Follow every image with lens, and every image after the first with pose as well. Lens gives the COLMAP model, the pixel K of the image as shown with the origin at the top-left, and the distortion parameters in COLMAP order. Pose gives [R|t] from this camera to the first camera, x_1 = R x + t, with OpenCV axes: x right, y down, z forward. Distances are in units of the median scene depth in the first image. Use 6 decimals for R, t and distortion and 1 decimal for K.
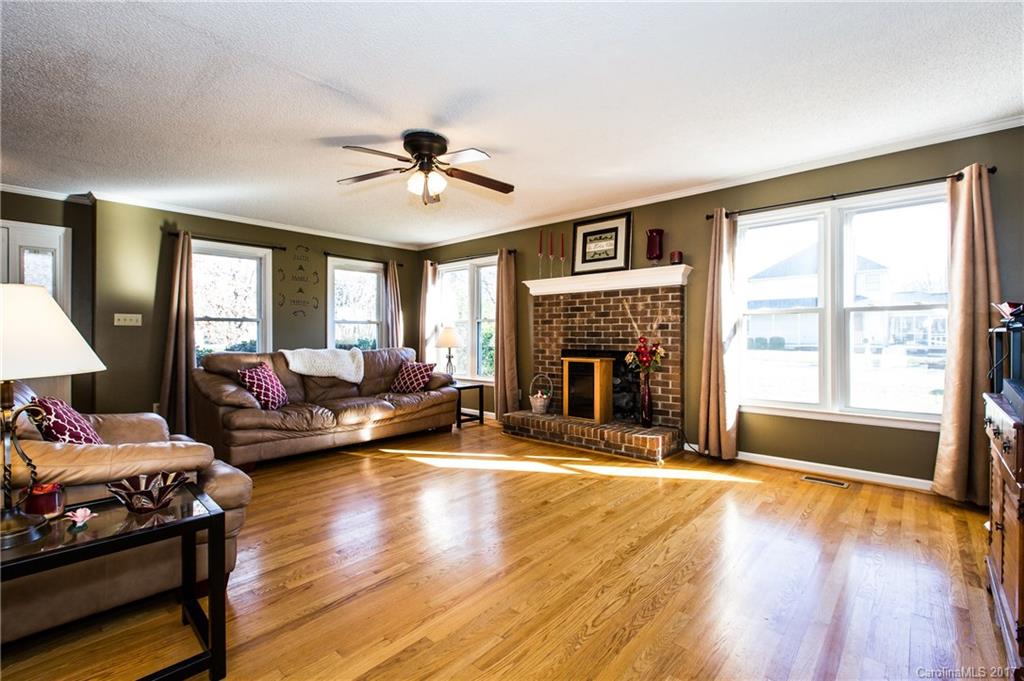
lens RADIAL K [[461.5, 0, 509.3], [0, 461.5, 337.3], [0, 0, 1]] dist [0.000626, -0.001693]
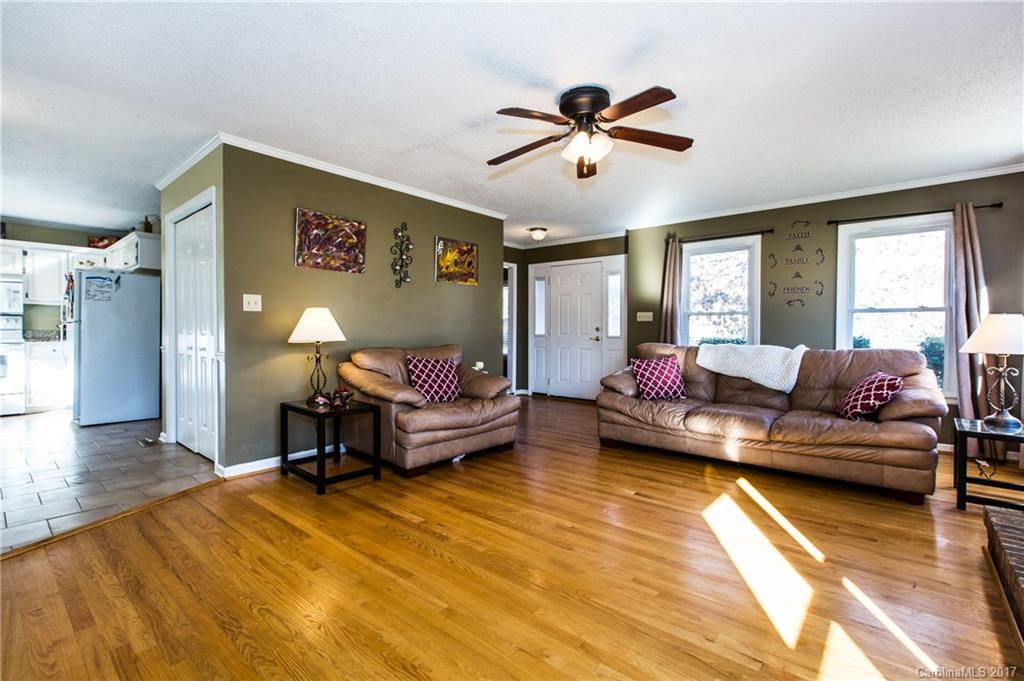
lens RADIAL K [[461.5, 0, 509.7], [0, 461.5, 336.9], [0, 0, 1]] dist [0.000626, -0.001693]
pose [[0.029177, 0.016826, -0.999433, 0.427328], [-0.008274, 0.999828, 0.016591, 0.000471], [0.999540, 0.007785, 0.029311, 0.532722]]
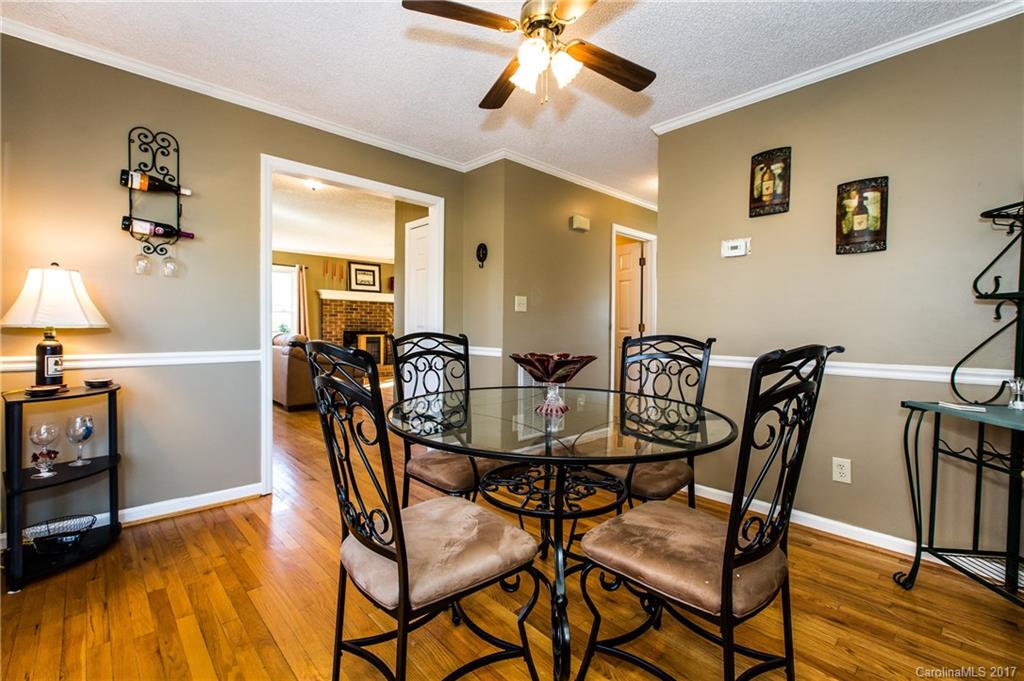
lens RADIAL K [[461.5, 0, 501.7], [0, 461.5, 337.0], [0, 0, 1]] dist [0.000626, -0.001693]
pose [[0.112309, -0.019906, 0.993474, -1.655226], [-0.011955, 0.999700, 0.021382, 0.003721], [-0.993601, -0.014278, 0.112037, 0.203071]]
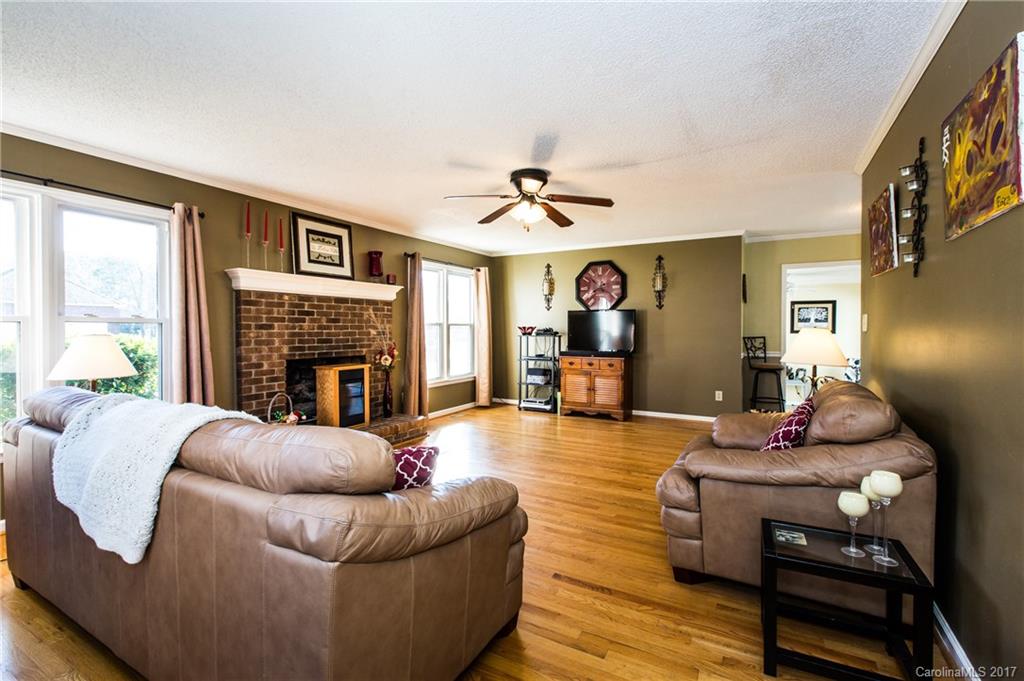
lens RADIAL K [[461.5, 0, 516.4], [0, 461.5, 334.0], [0, 0, 1]] dist [0.000626, -0.001693]
pose [[-0.231167, -0.011673, 0.972844, -0.821770], [0.004378, 0.999905, 0.013038, -0.031255], [-0.972904, 0.007273, -0.231094, 0.823921]]
